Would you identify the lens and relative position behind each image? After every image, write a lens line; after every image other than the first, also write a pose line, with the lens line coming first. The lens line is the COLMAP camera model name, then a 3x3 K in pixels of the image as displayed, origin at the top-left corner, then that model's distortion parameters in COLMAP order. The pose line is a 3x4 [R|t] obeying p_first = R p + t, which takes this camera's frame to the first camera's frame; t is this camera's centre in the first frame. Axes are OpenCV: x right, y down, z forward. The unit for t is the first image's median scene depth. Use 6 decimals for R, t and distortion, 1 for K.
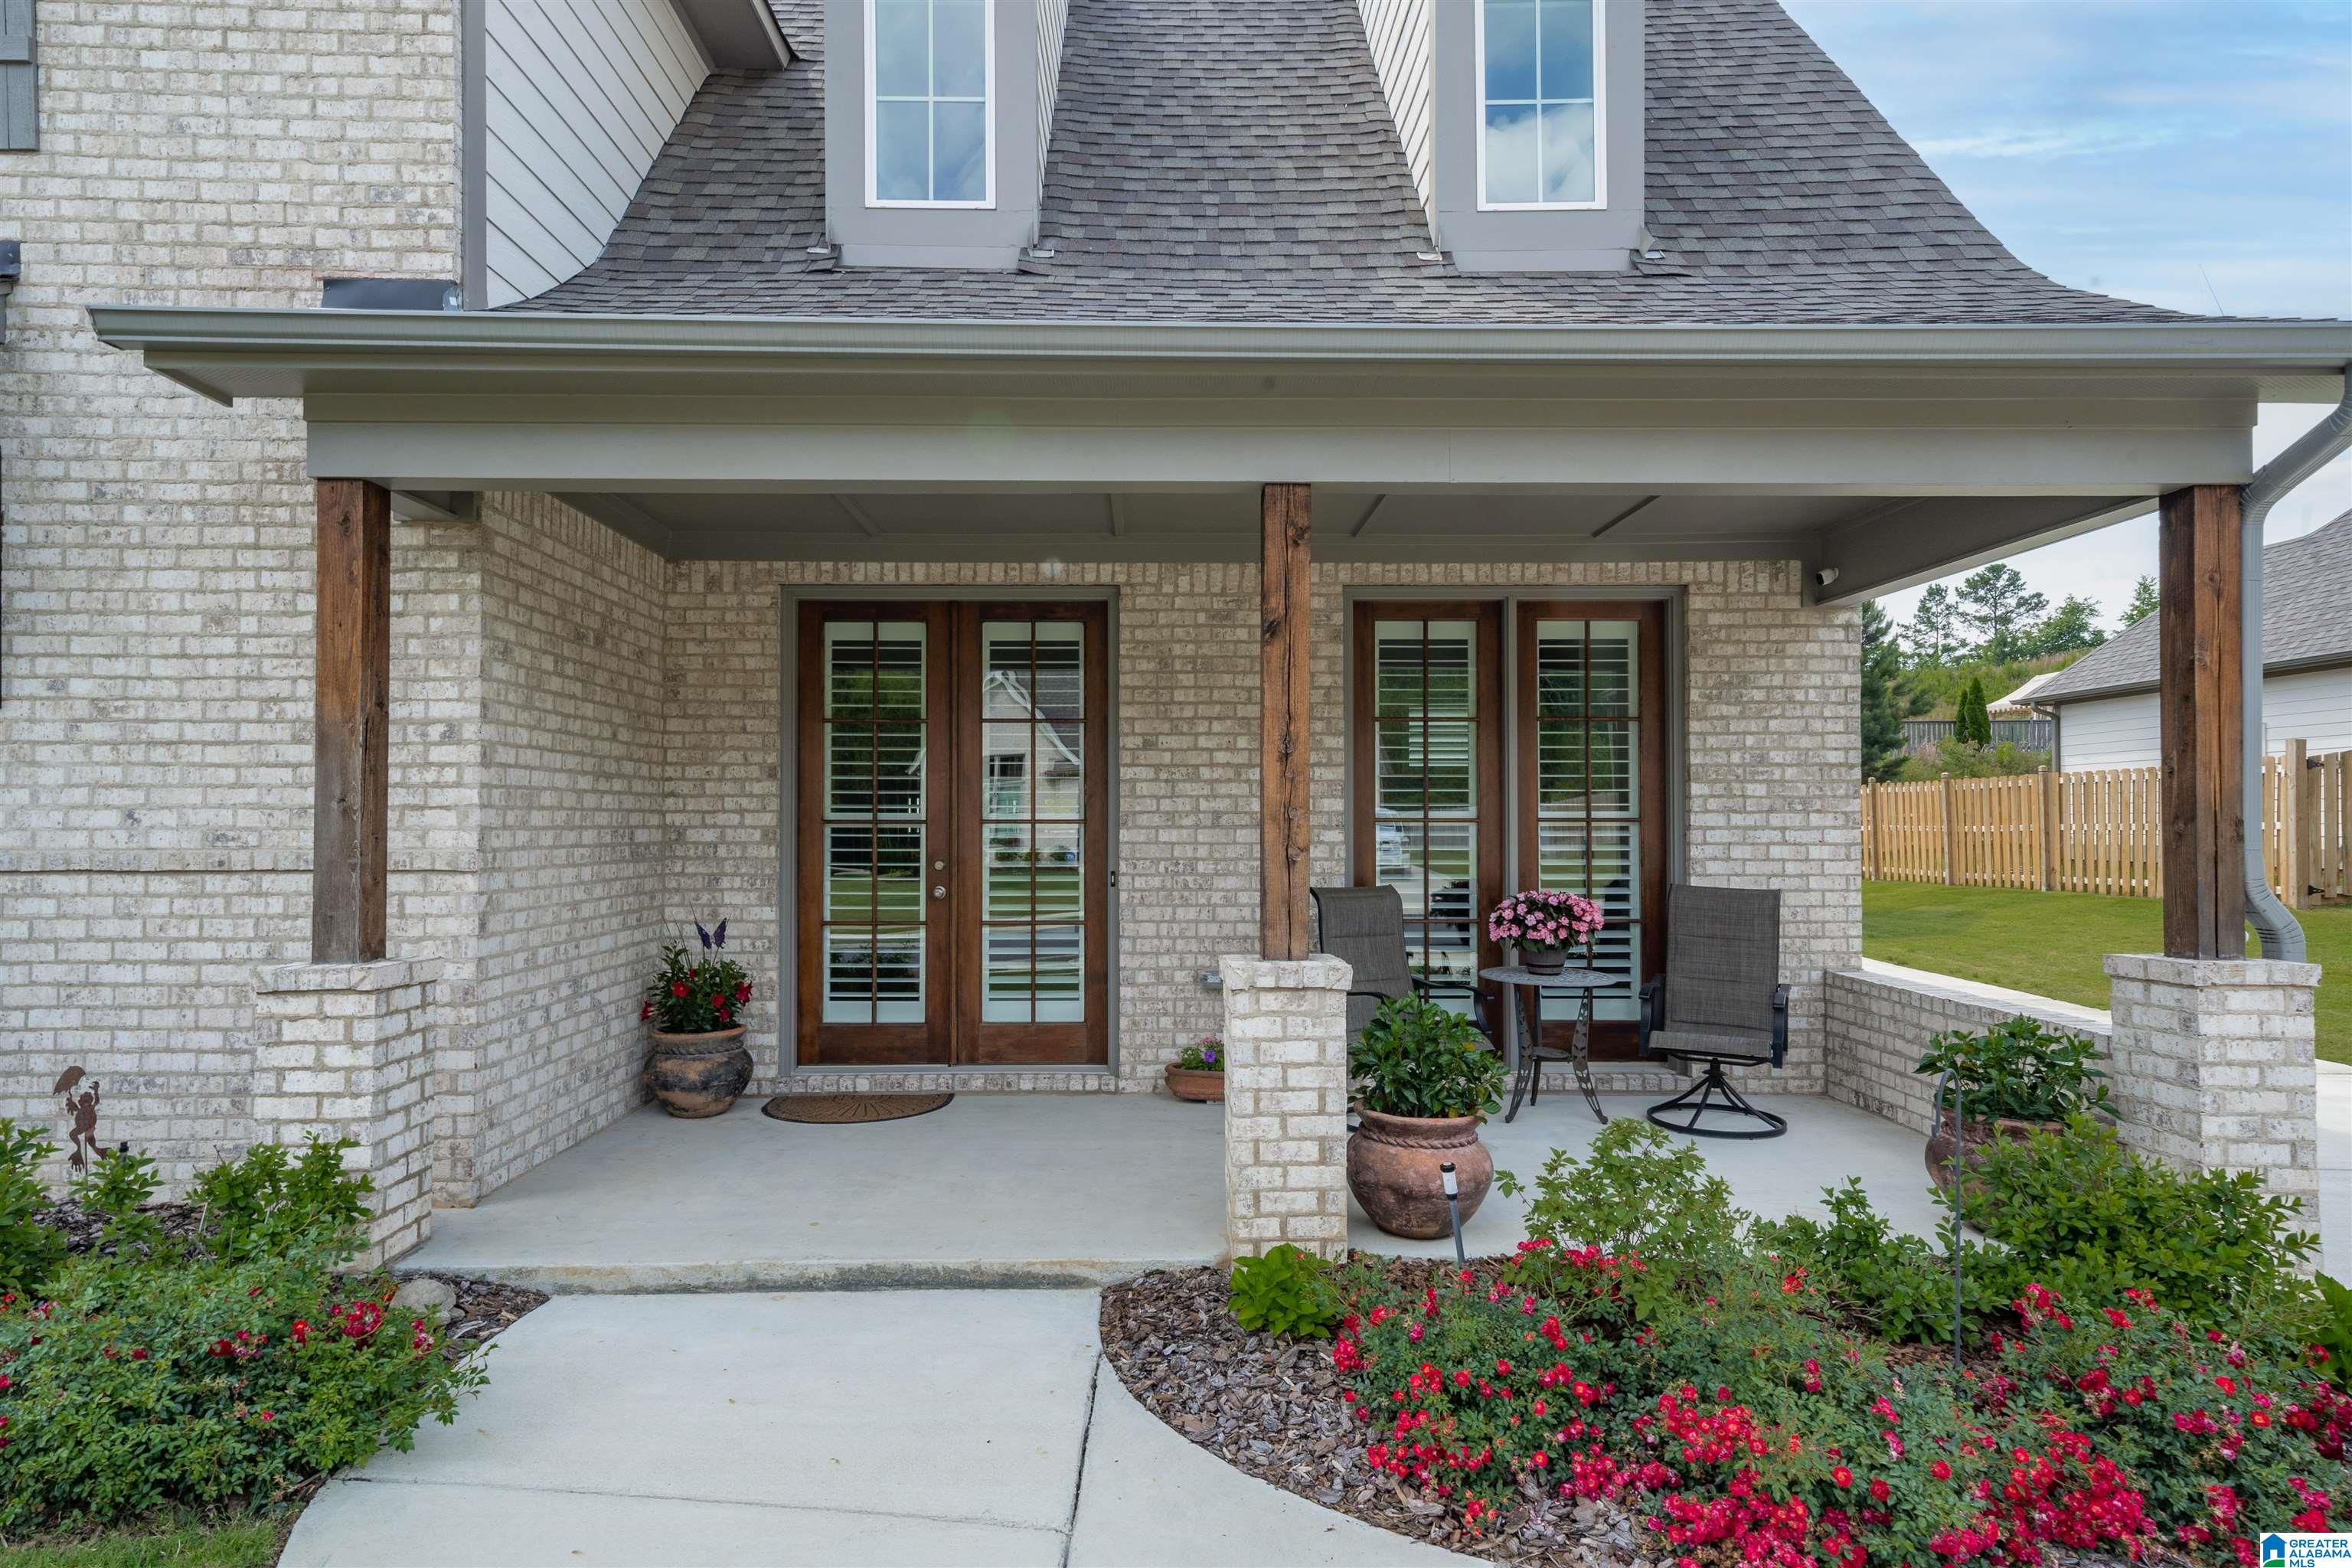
lens RADIAL K [[1400.0, 0, 1182.2], [0, 1400.0, 792.7], [0, 0, 1]] dist [0.020913, 0.002758]
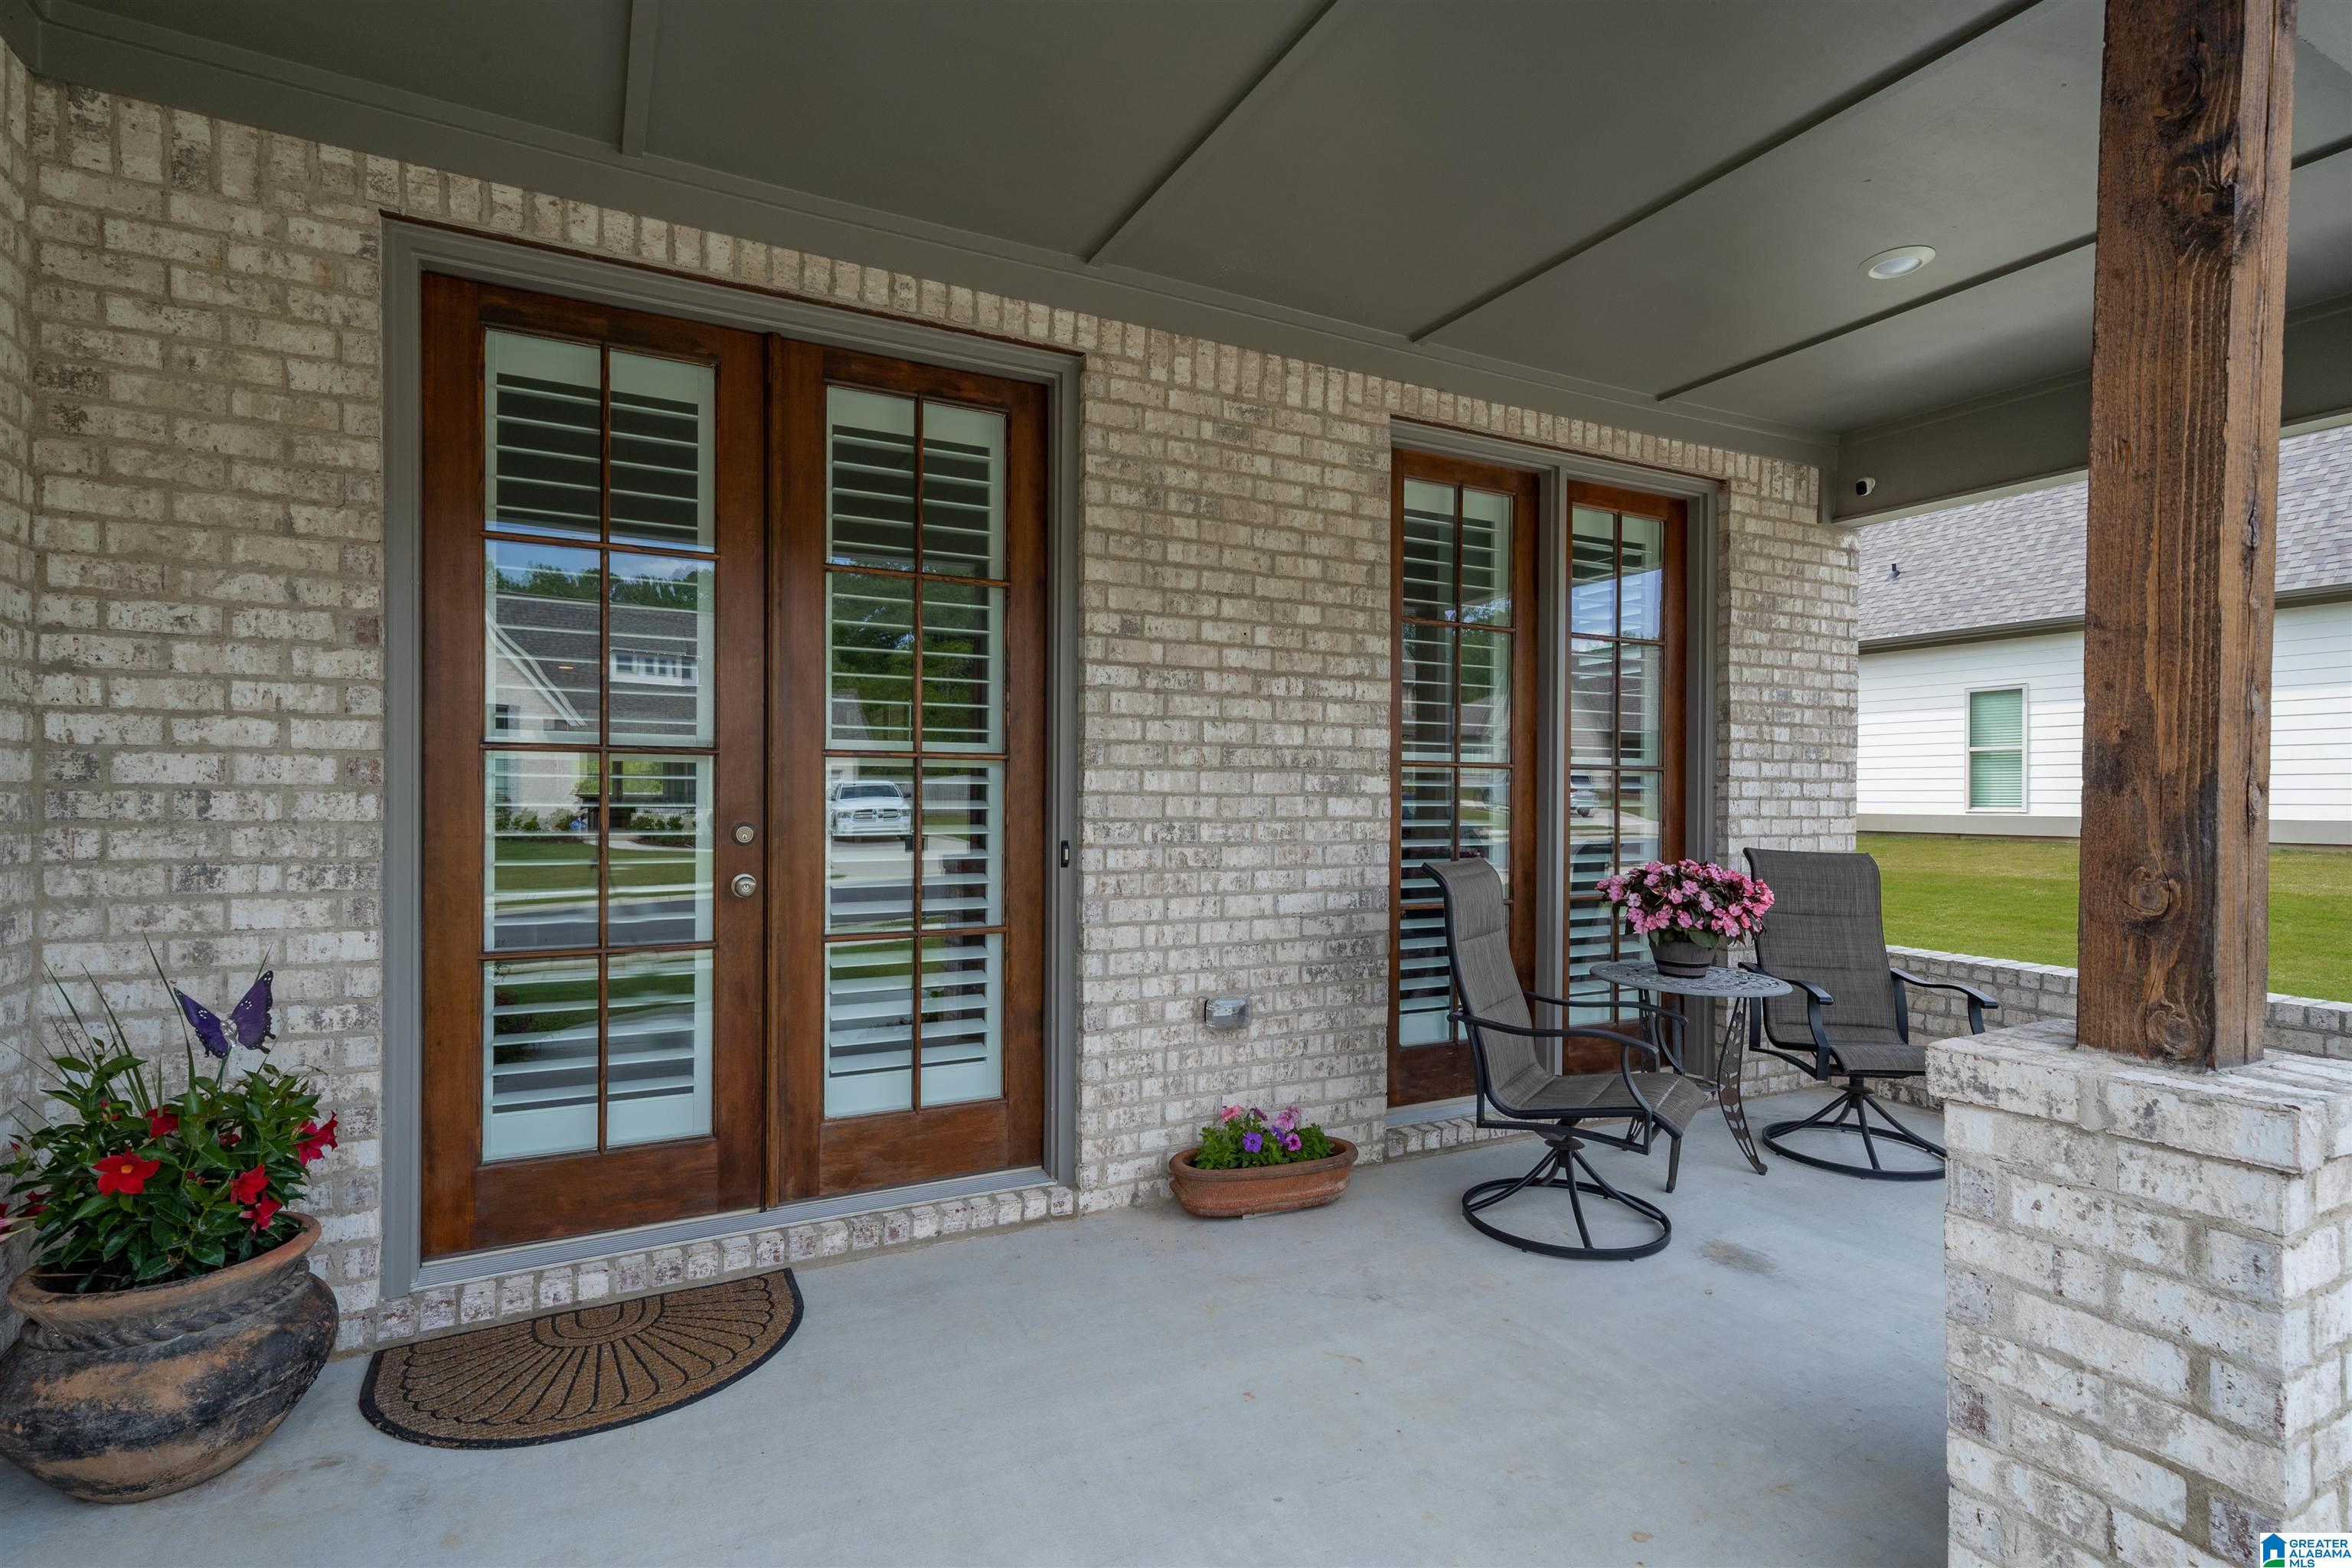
lens RADIAL K [[1146.2, 0, 1178.9], [0, 1146.2, 797.2], [0, 0, 1]] dist [0.012696, 0.001417]
pose [[0.891798, 0.004387, 0.452413, -0.227660], [-0.016025, 0.999632, 0.021893, 0.026442], [-0.452150, -0.026774, 0.891540, 0.553288]]
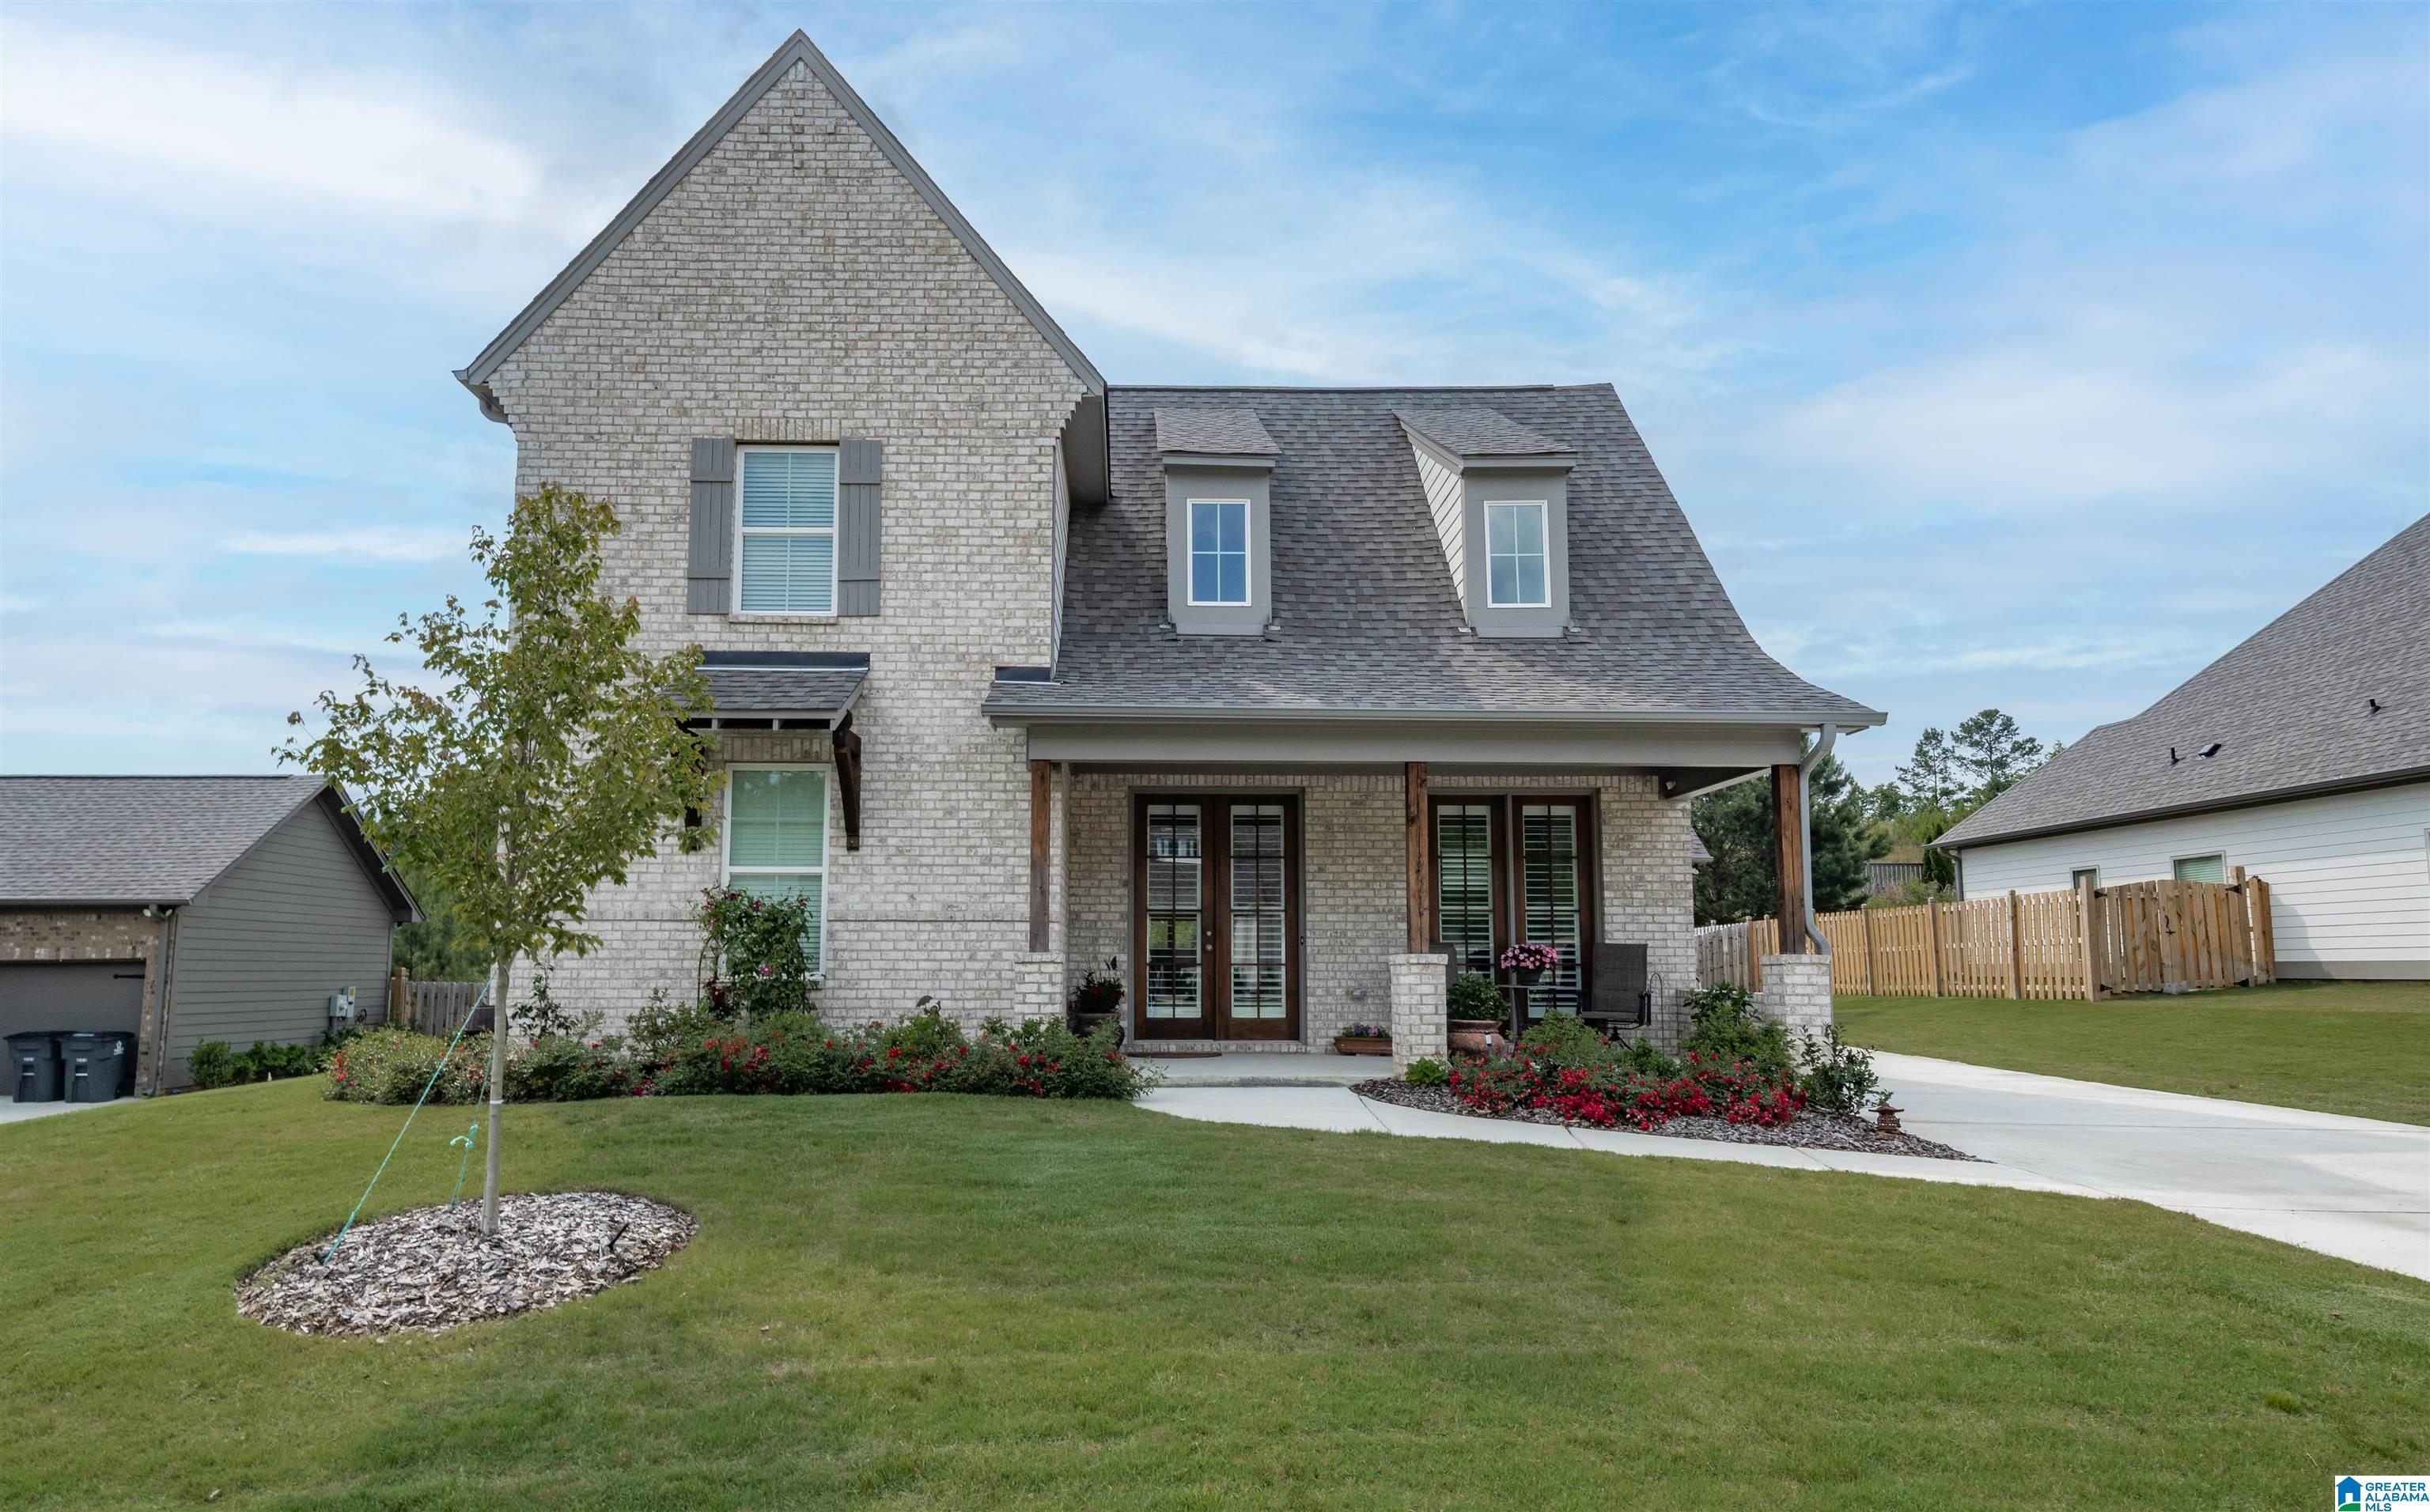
lens RADIAL K [[1595.4, 0, 1133.1], [0, 1595.4, 762.0], [0, 0, 1]] dist [0.005306, 0.005741]
pose [[0.999982, 0.003532, -0.004854, -0.271776], [-0.004059, 0.993564, -0.113196, 0.067244], [0.004423, 0.113213, 0.993561, -1.188919]]
